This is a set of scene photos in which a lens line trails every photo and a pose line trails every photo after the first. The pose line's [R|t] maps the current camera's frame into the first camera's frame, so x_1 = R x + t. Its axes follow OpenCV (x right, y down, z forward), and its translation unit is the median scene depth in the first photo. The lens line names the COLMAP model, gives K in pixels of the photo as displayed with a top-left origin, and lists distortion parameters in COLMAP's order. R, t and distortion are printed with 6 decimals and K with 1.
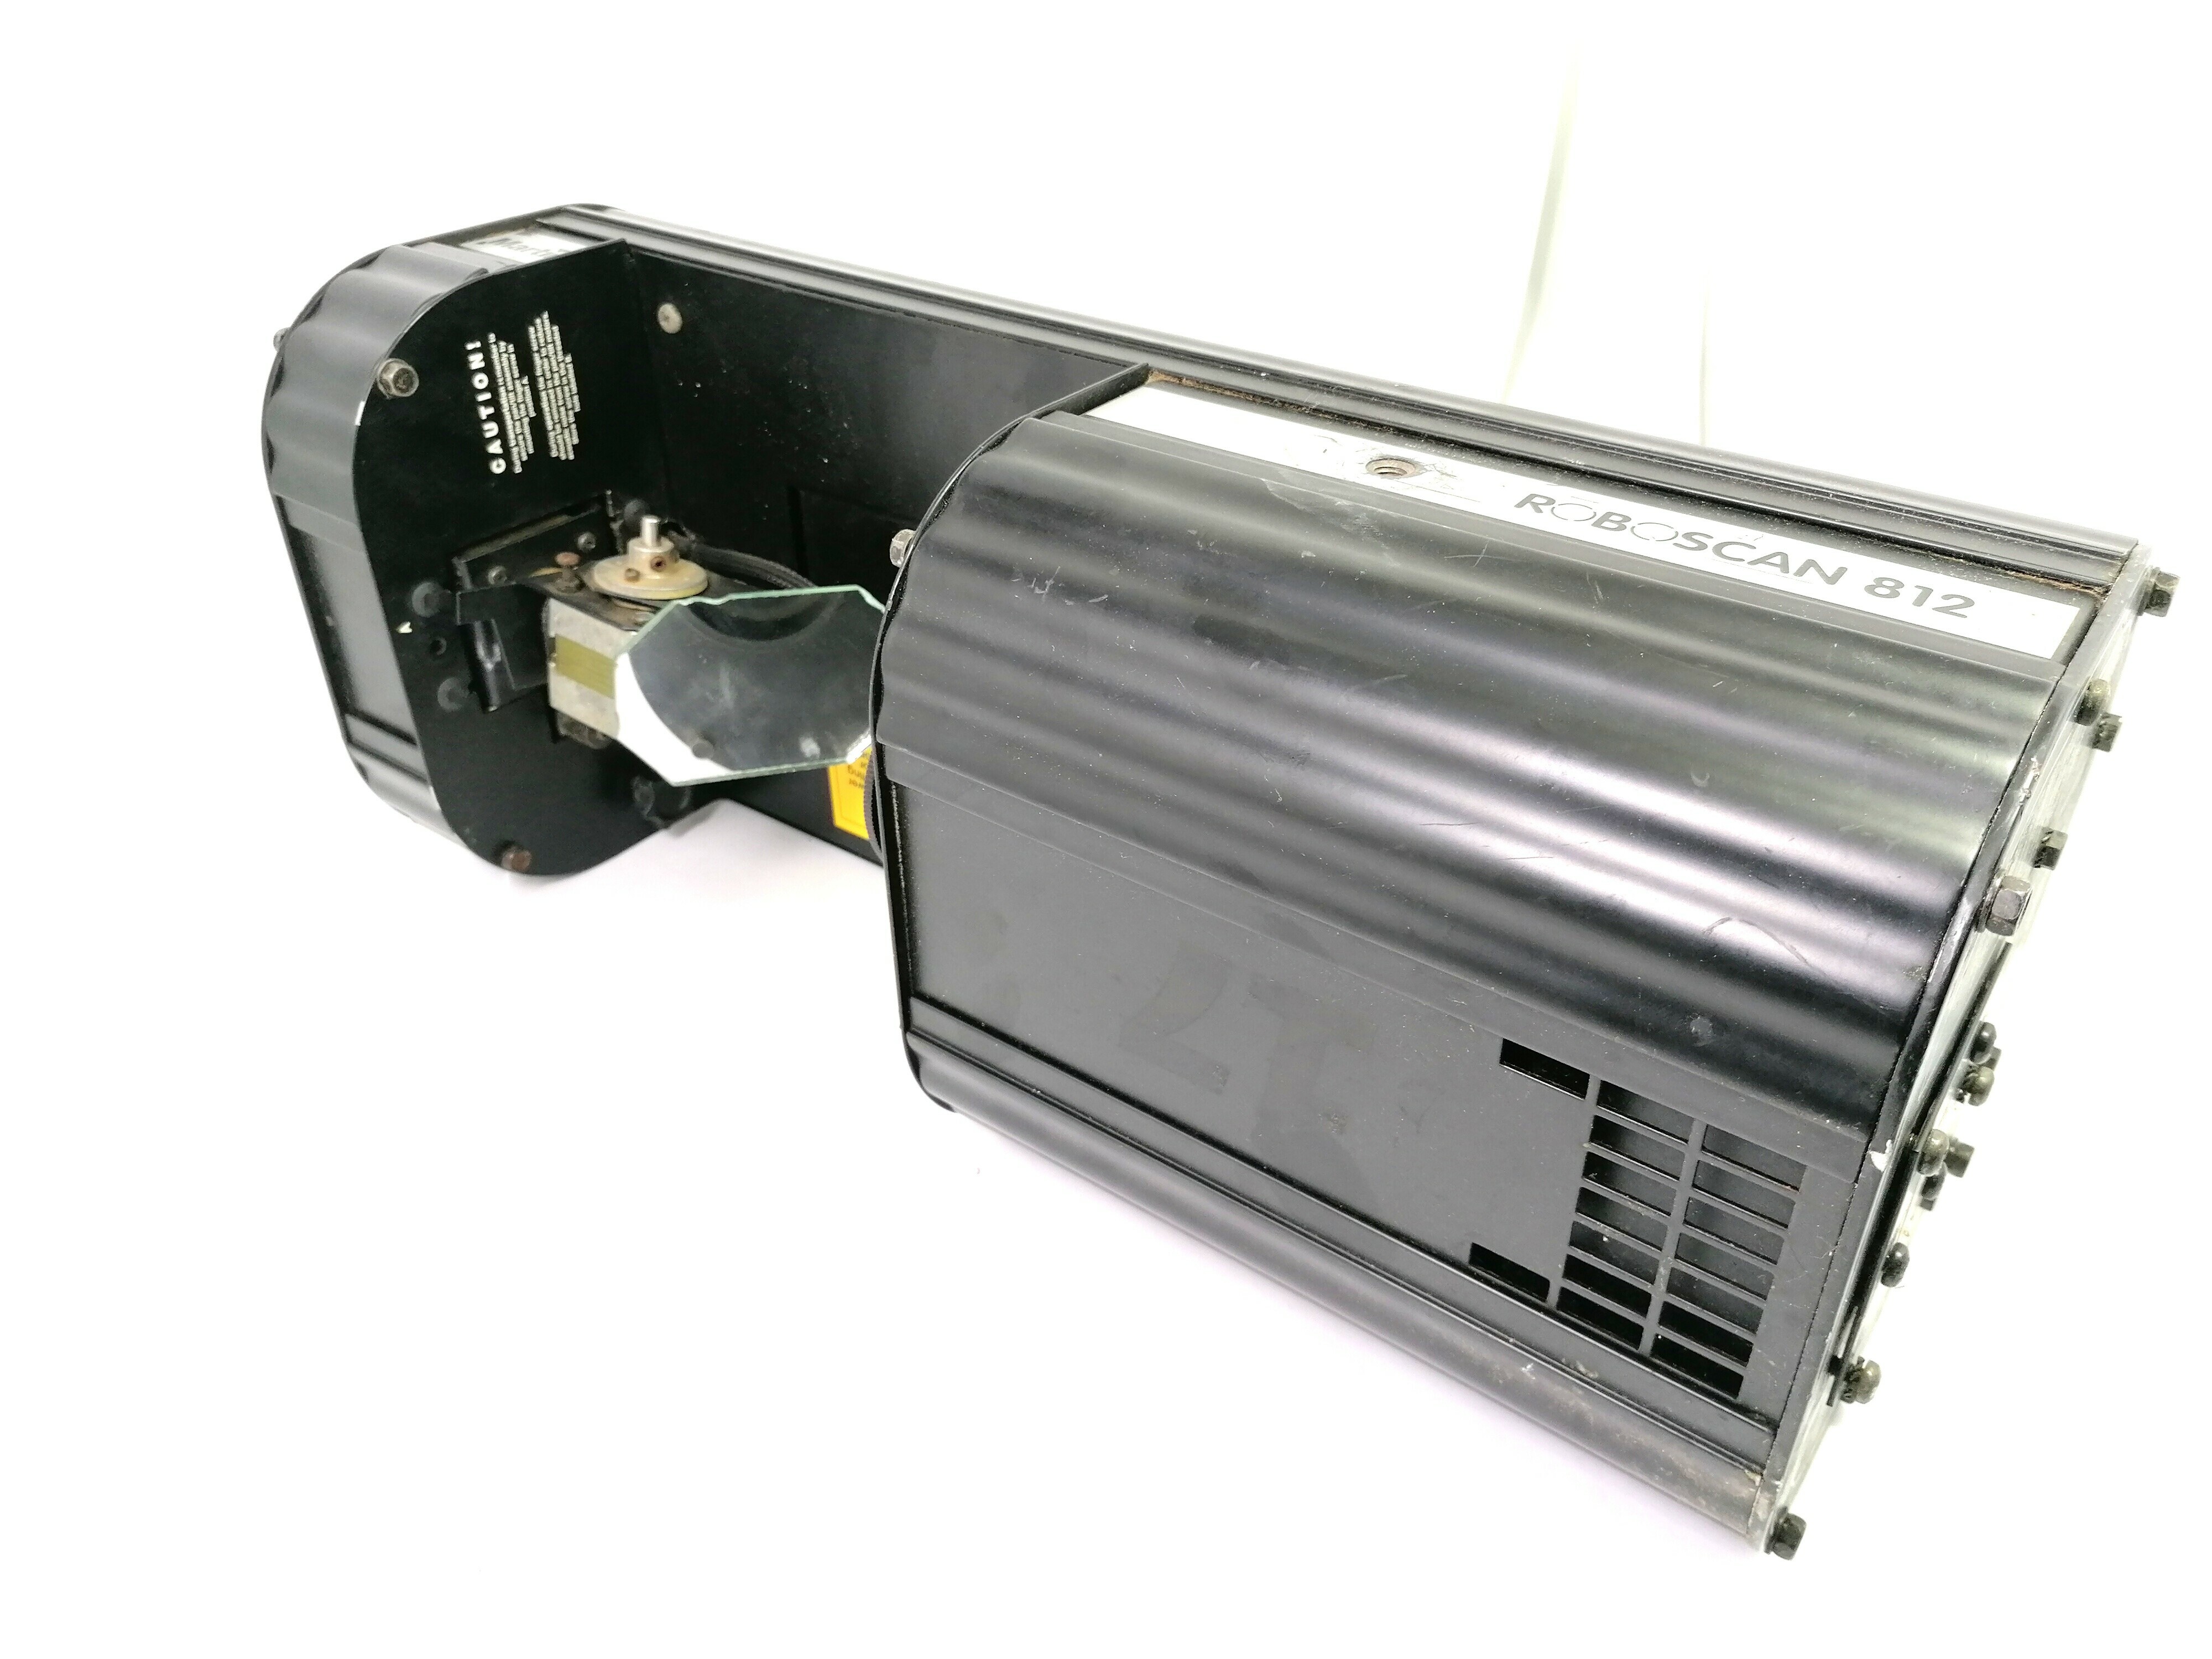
lens RADIAL K [[1723.3, 0, 1148.3], [0, 1723.3, 813.6], [0, 0, 1]] dist [0.070067, -0.078889]
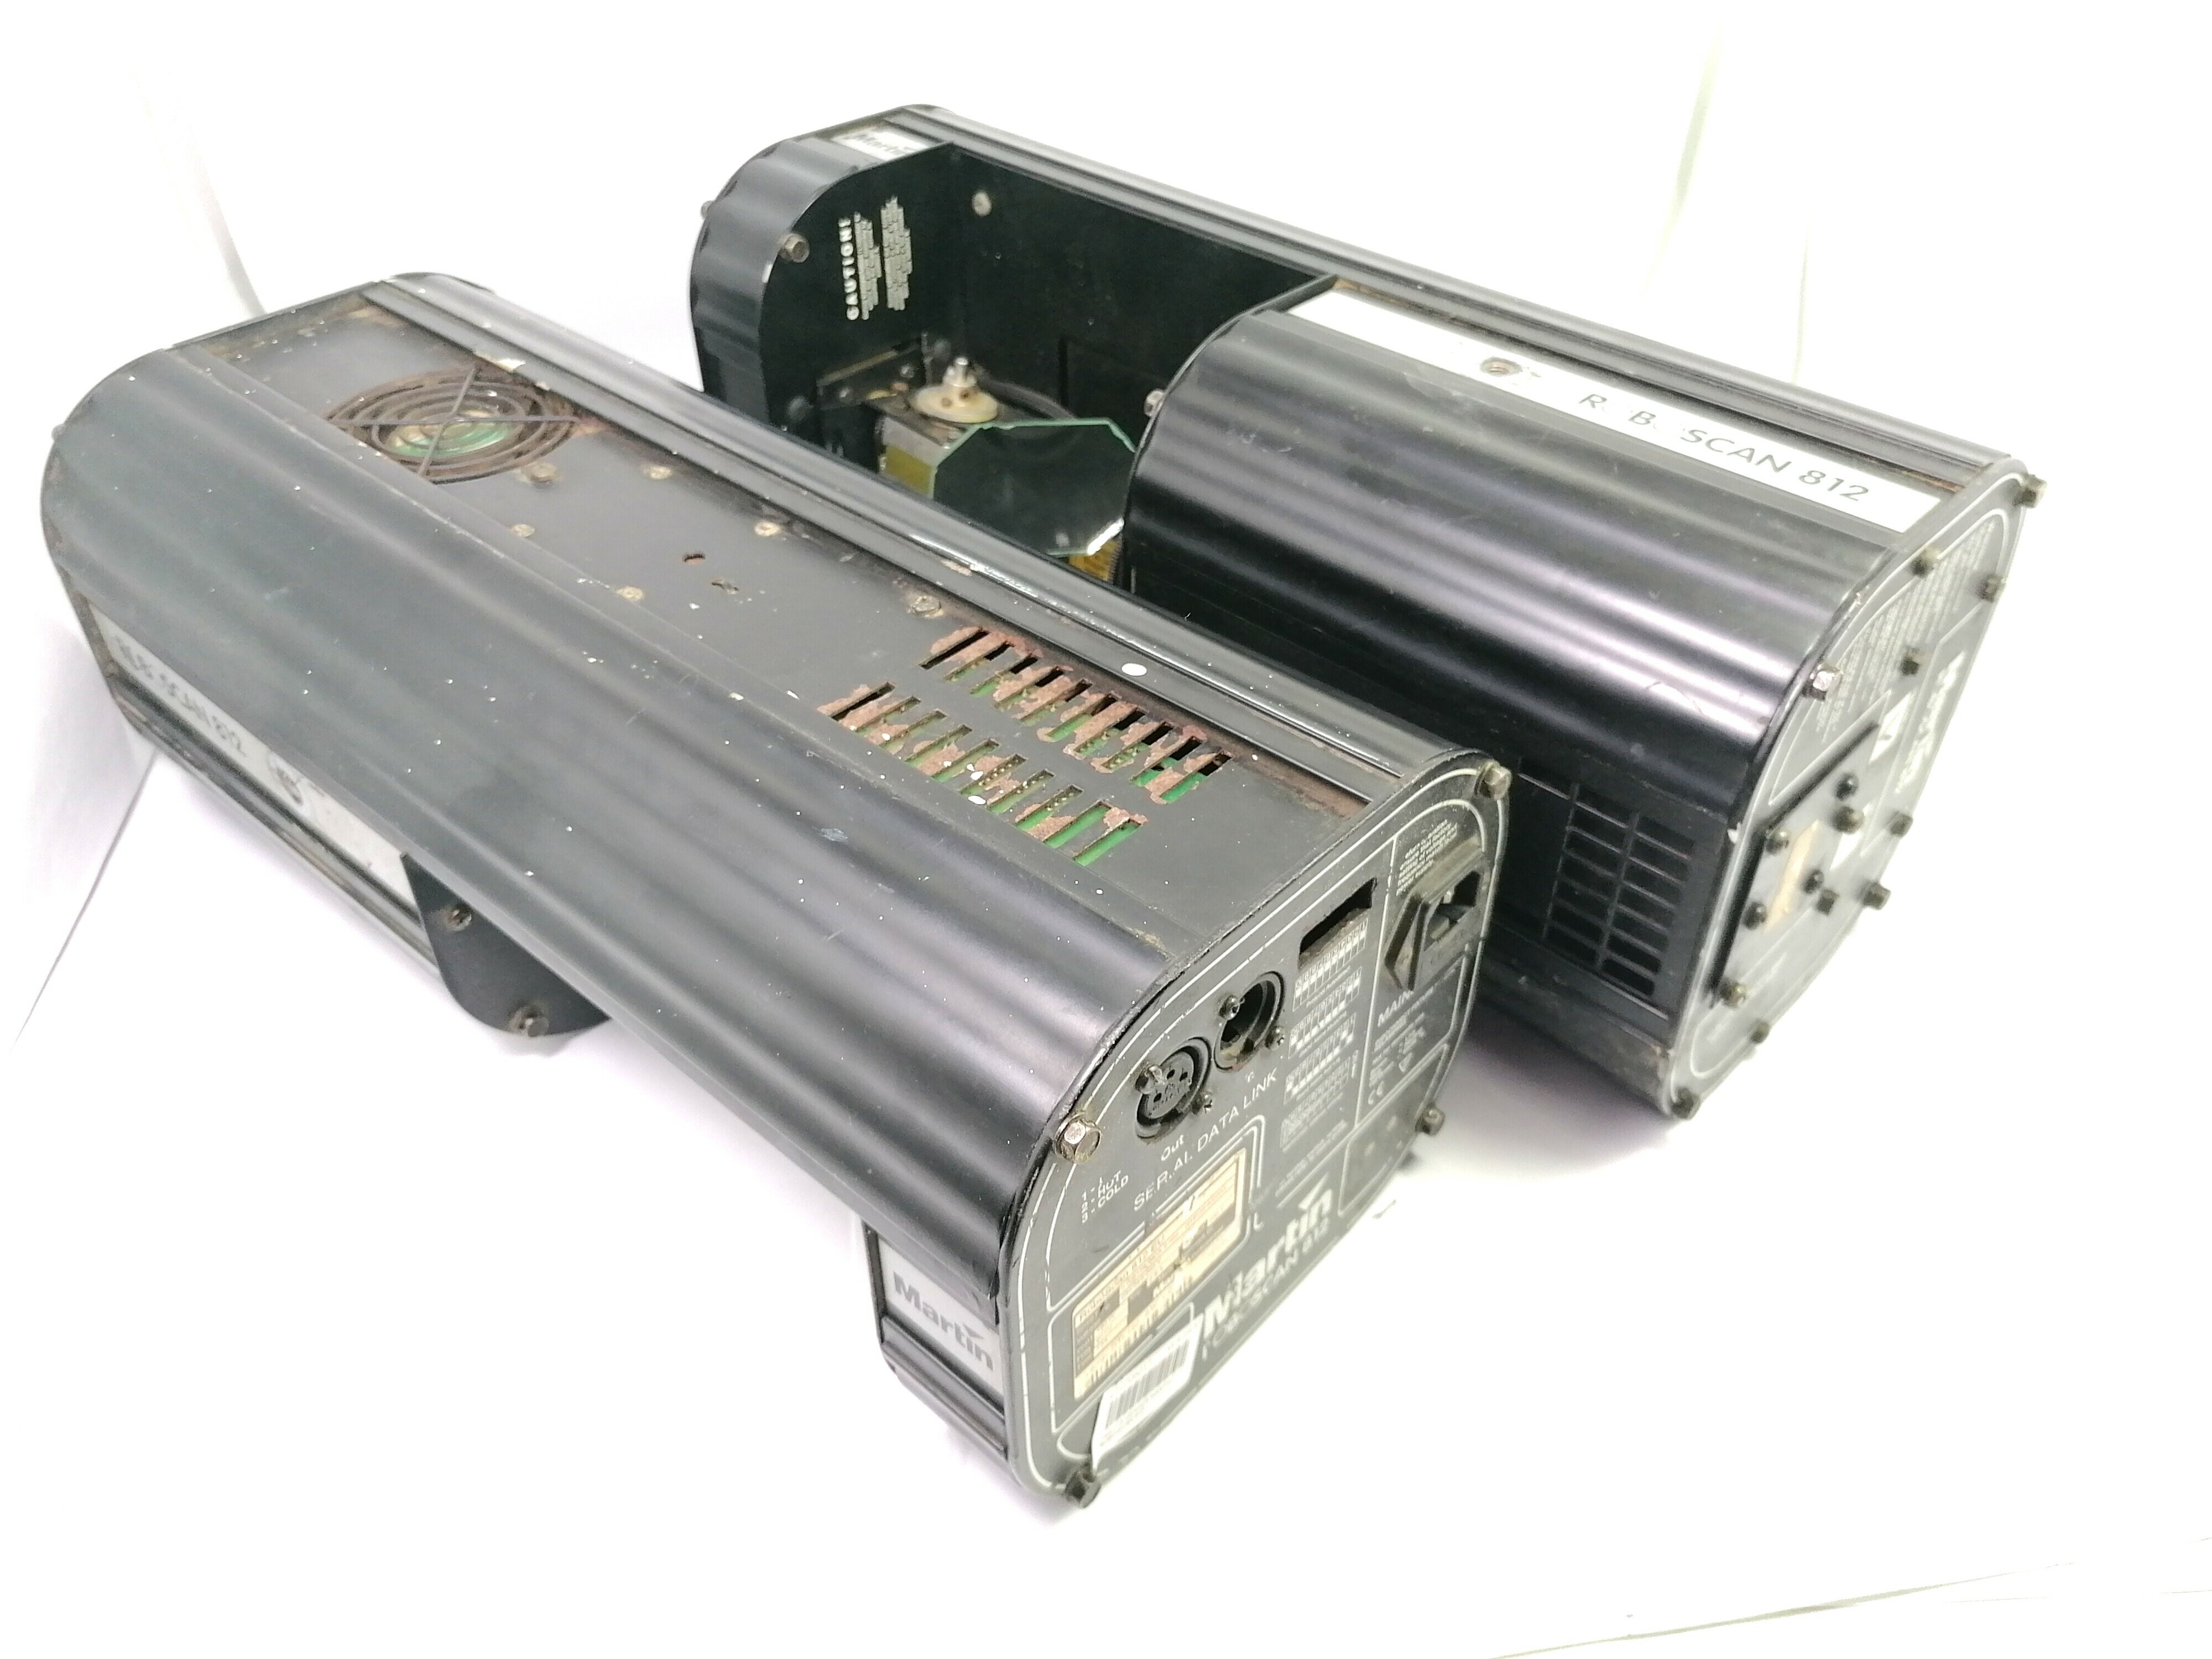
lens RADIAL K [[1723.3, 0, 1144.2], [0, 1723.3, 827.2], [0, 0, 1]] dist [0.070067, -0.078889]
pose [[0.991903, 0.086203, -0.093262, 0.014868], [-0.075323, 0.990565, 0.114487, 0.030828], [0.102252, -0.106535, 0.989037, -0.438063]]
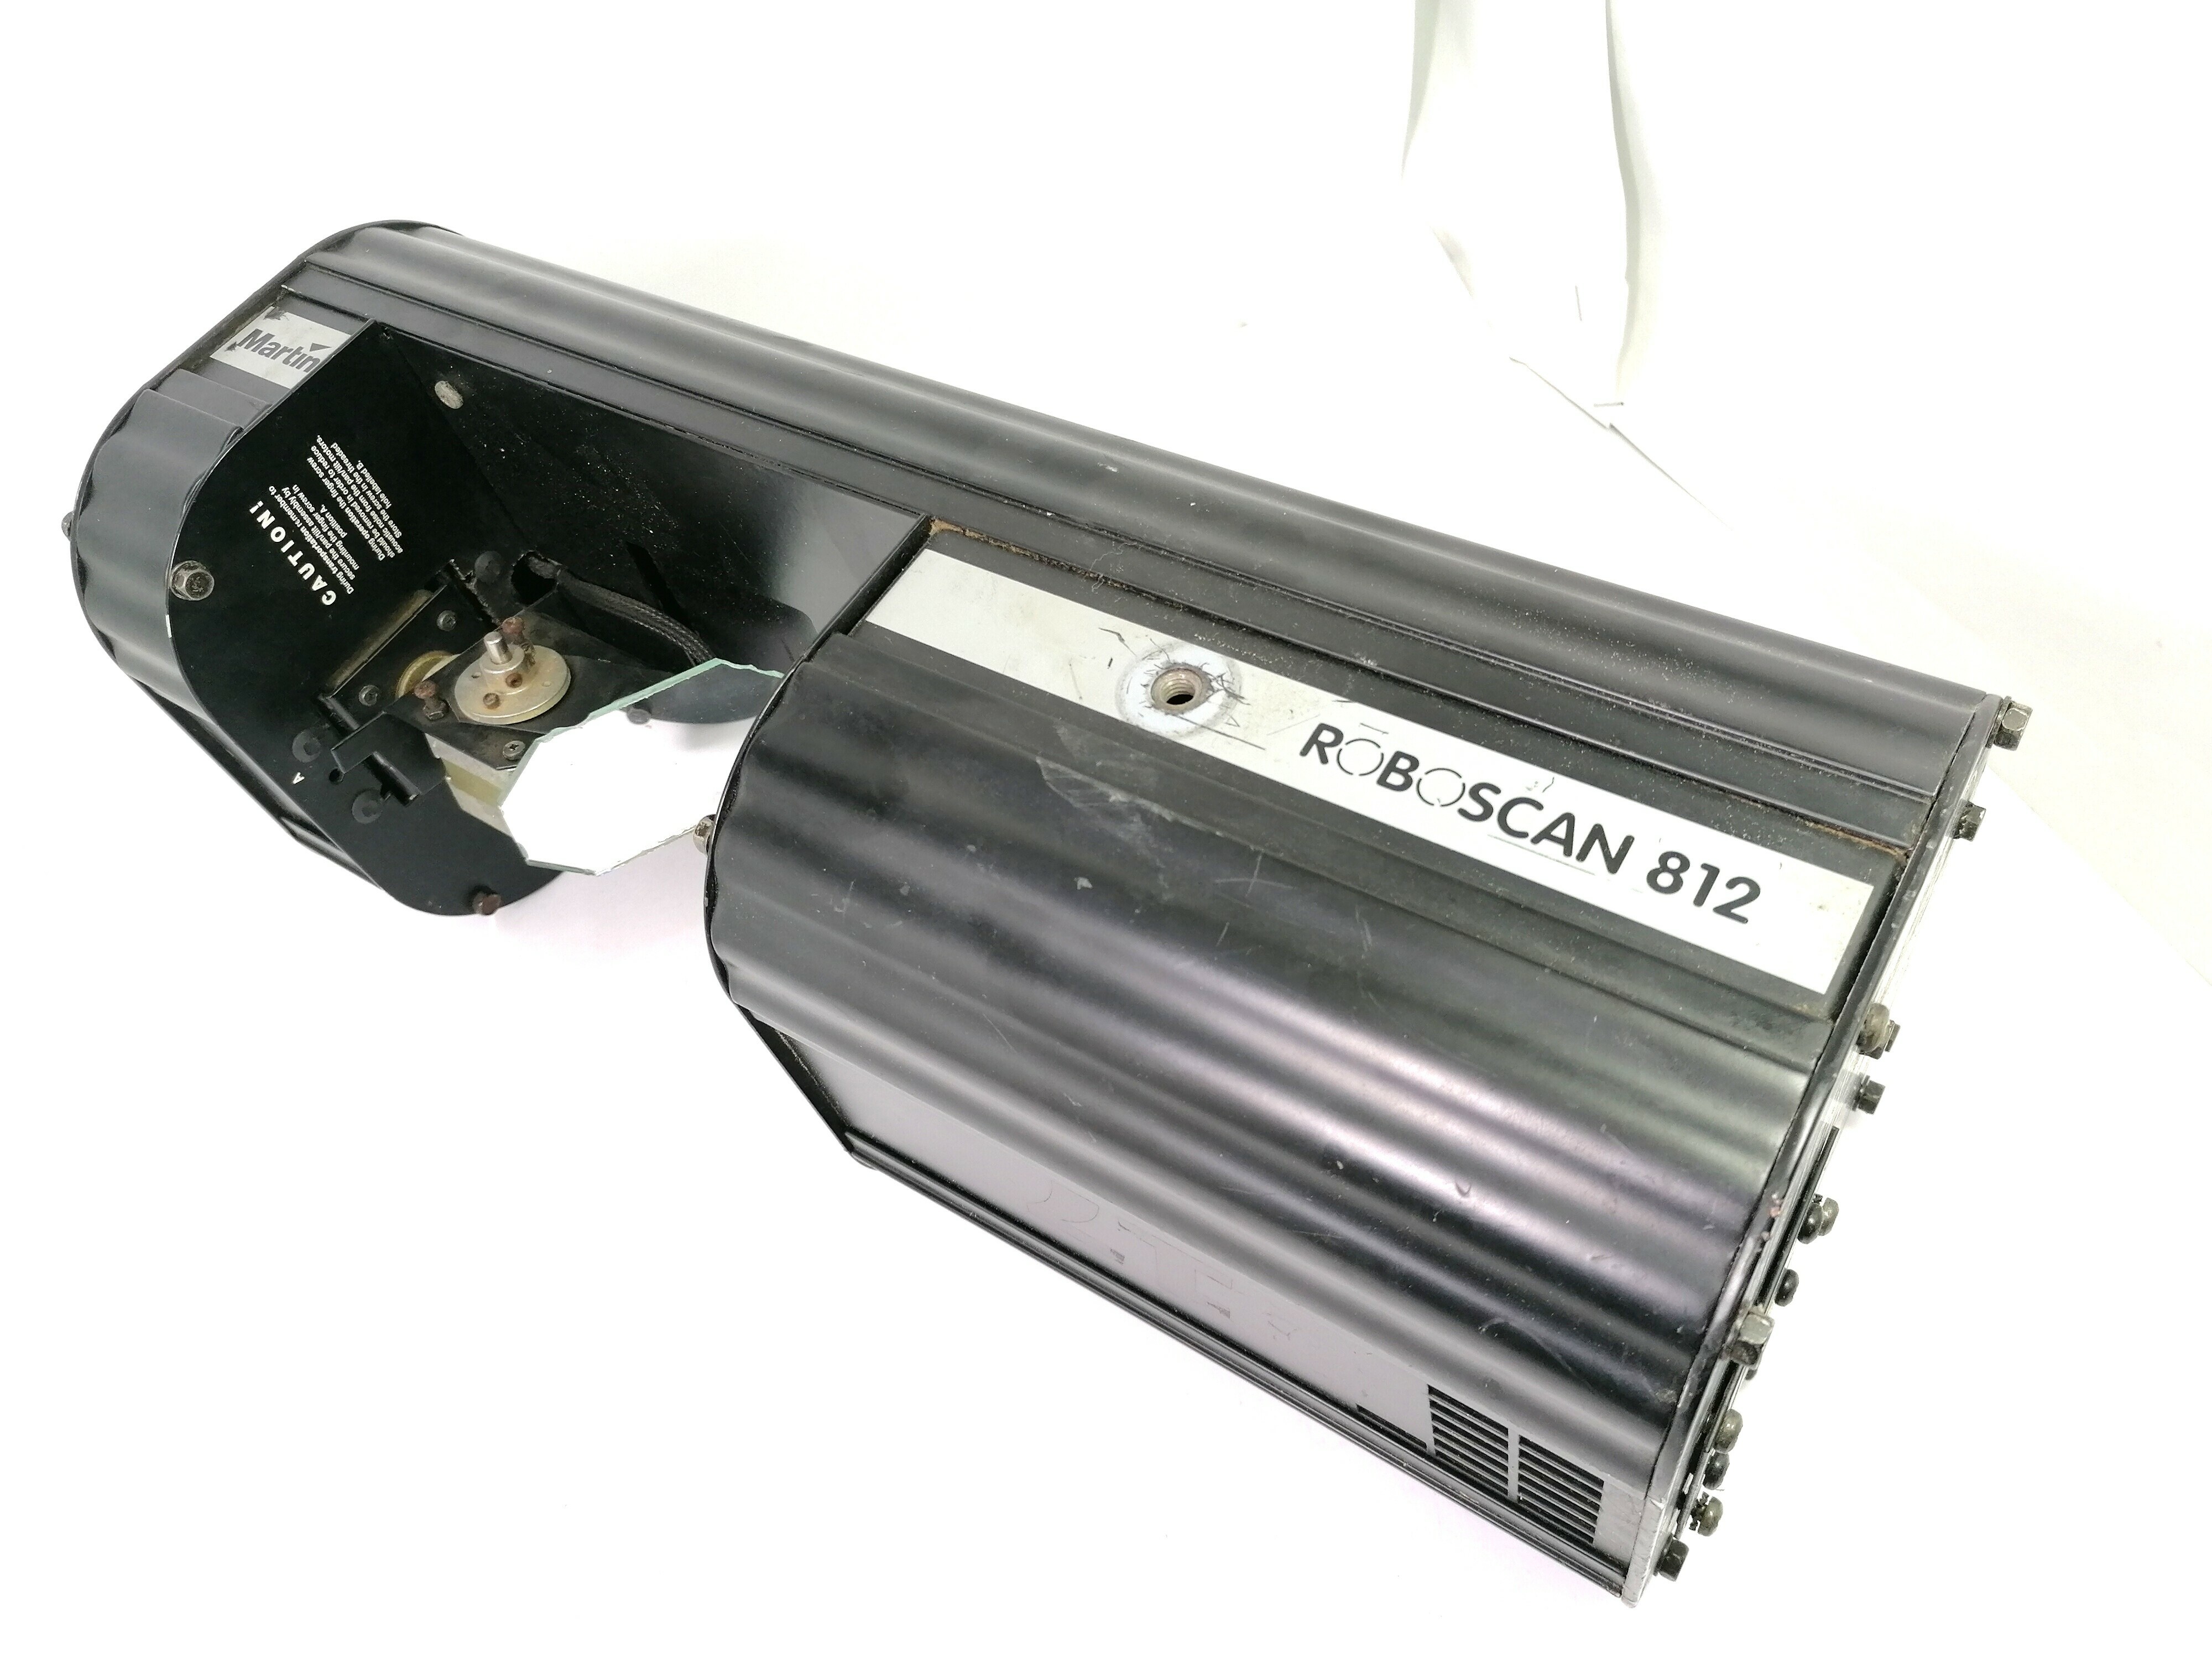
lens RADIAL K [[1723.3, 0, 1134.5], [0, 1723.3, 849.9], [0, 0, 1]] dist [0.070067, -0.078889]
pose [[0.982421, -0.152536, -0.107615, 0.184288], [0.181154, 0.918180, 0.352318, -0.407941], [0.045069, -0.365619, 0.929673, 0.082338]]
